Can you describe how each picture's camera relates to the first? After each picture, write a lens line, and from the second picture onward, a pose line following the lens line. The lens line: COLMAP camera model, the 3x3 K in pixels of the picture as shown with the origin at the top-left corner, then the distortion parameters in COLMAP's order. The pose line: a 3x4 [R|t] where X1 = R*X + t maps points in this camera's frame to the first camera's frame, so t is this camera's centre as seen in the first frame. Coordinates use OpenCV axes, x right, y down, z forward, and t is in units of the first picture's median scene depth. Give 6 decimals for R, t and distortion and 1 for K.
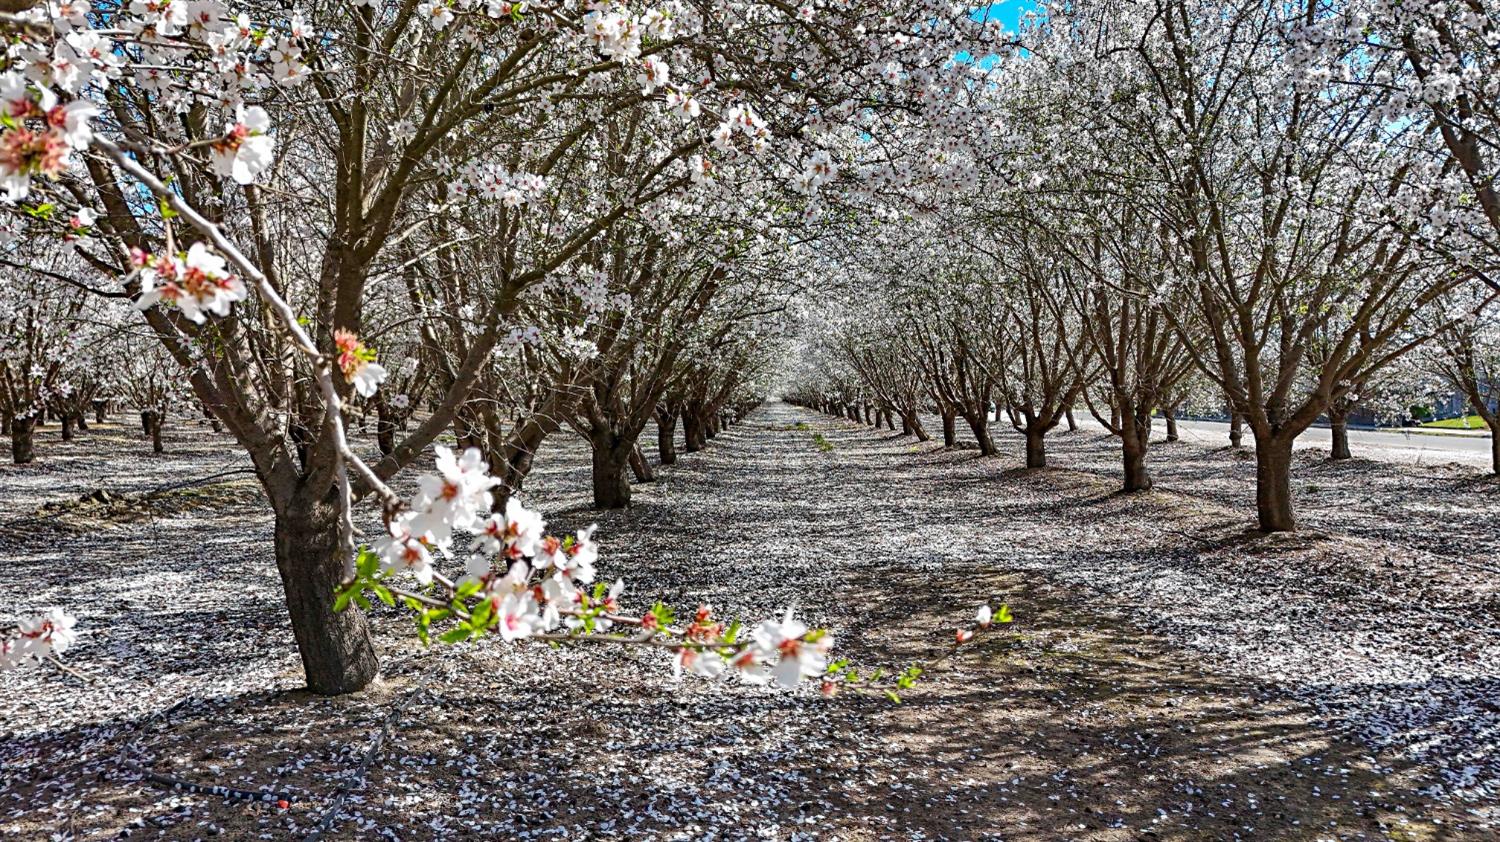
lens RADIAL K [[1096.1, 0, 739.0], [0, 1096.1, 417.4], [0, 0, 1]] dist [0.078243, -0.065984]
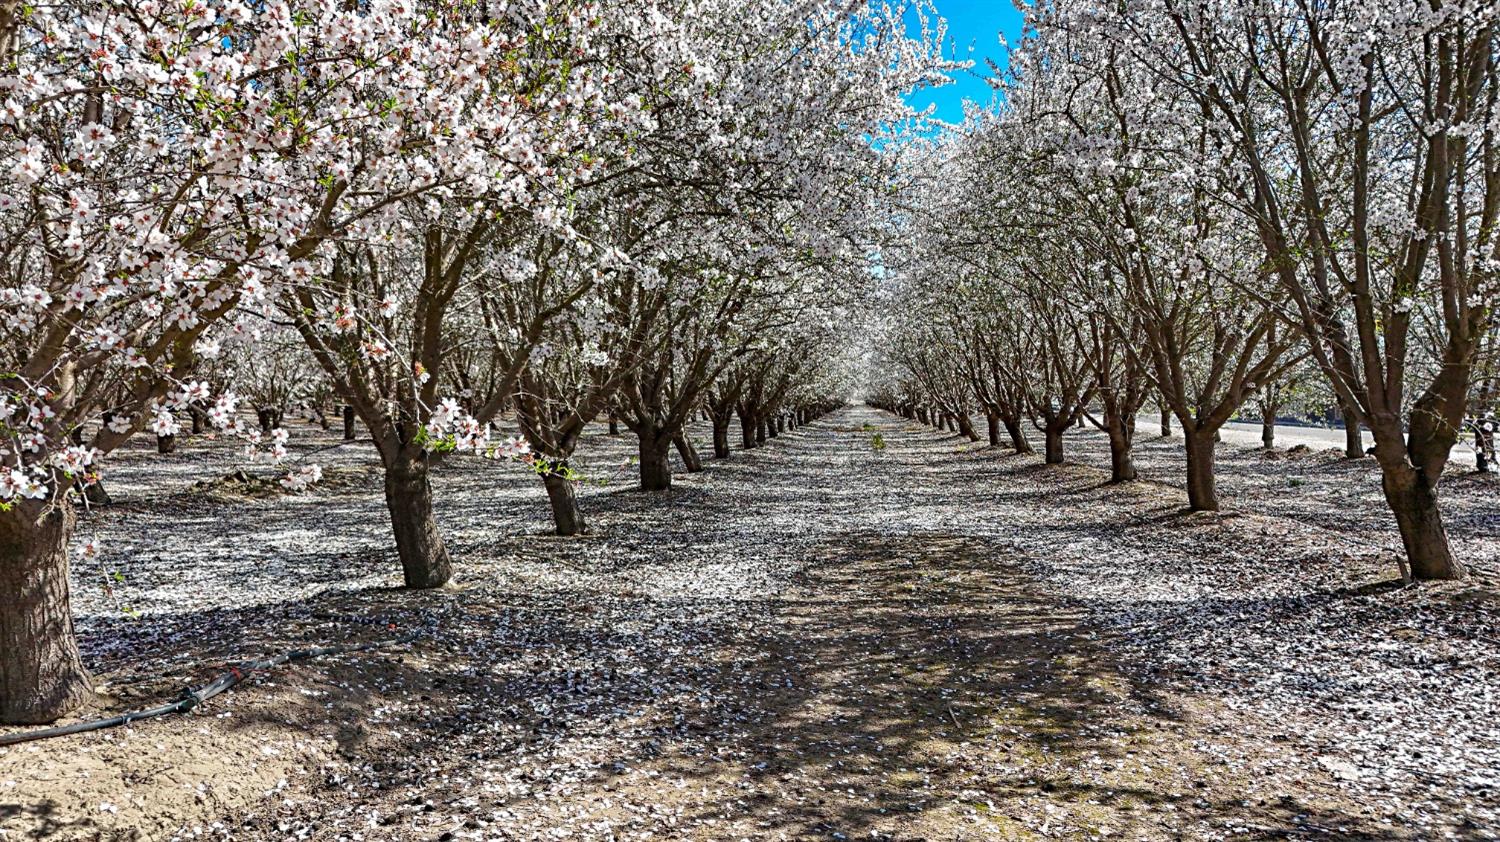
lens RADIAL K [[1096.1, 0, 741.6], [0, 1096.1, 424.5], [0, 0, 1]] dist [0.078243, -0.065984]
pose [[0.997103, 0.005325, -0.075871, 0.043764], [-0.005039, 0.999979, 0.003964, 0.004412], [0.075890, -0.003571, 0.997110, -0.112737]]
